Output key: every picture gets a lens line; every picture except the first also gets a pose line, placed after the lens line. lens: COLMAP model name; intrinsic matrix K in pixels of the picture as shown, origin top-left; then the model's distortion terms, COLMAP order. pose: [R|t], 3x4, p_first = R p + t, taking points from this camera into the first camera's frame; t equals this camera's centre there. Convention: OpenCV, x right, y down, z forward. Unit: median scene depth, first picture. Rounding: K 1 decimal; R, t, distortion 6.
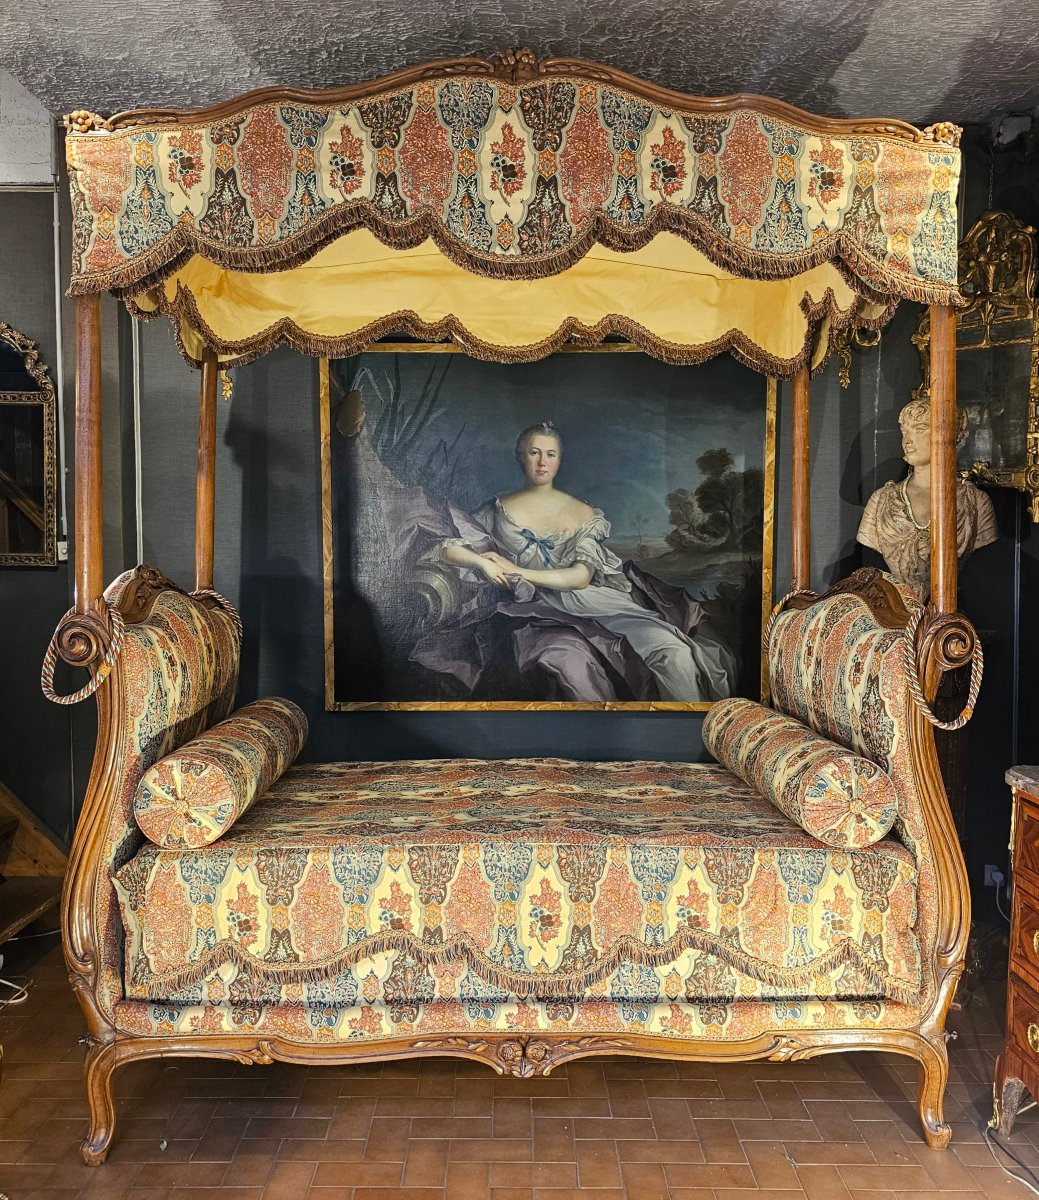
lens RADIAL K [[1065.8, 0, 512.4], [0, 1065.8, 600.9], [0, 0, 1]] dist [0.009260, 0.008700]
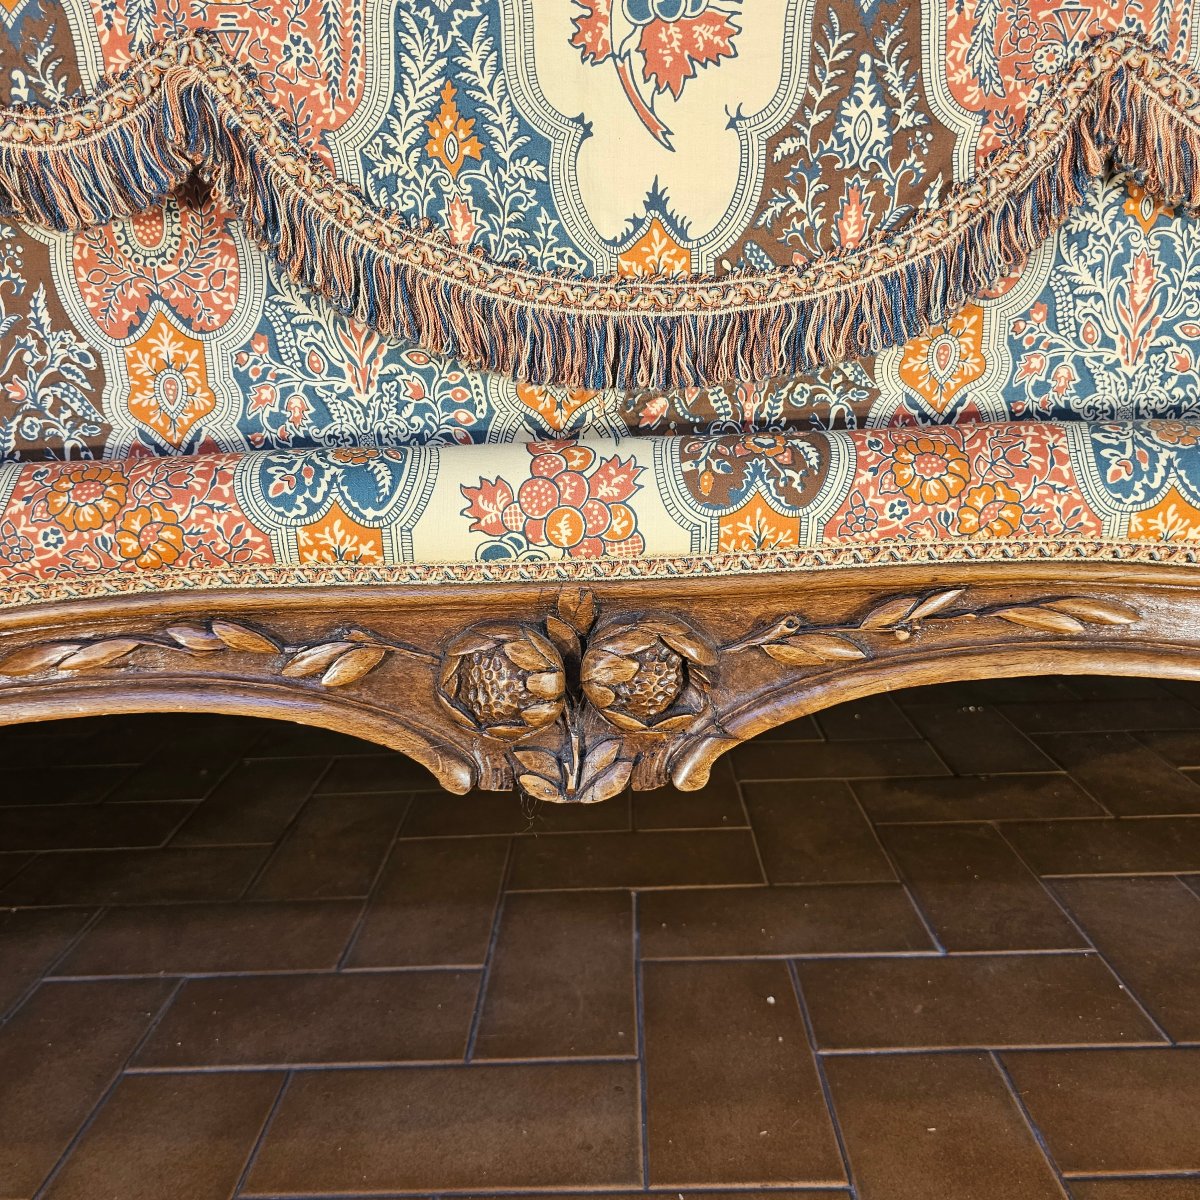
lens RADIAL K [[1117.3, 0, 604.7], [0, 1117.3, 599.8], [0, 0, 1]] dist [0.016177, 0.000000]
pose [[0.999071, -0.039058, -0.018190, 0.020655], [0.041786, 0.981277, 0.188014, 0.367957], [0.010506, -0.188599, 0.981998, 0.798878]]
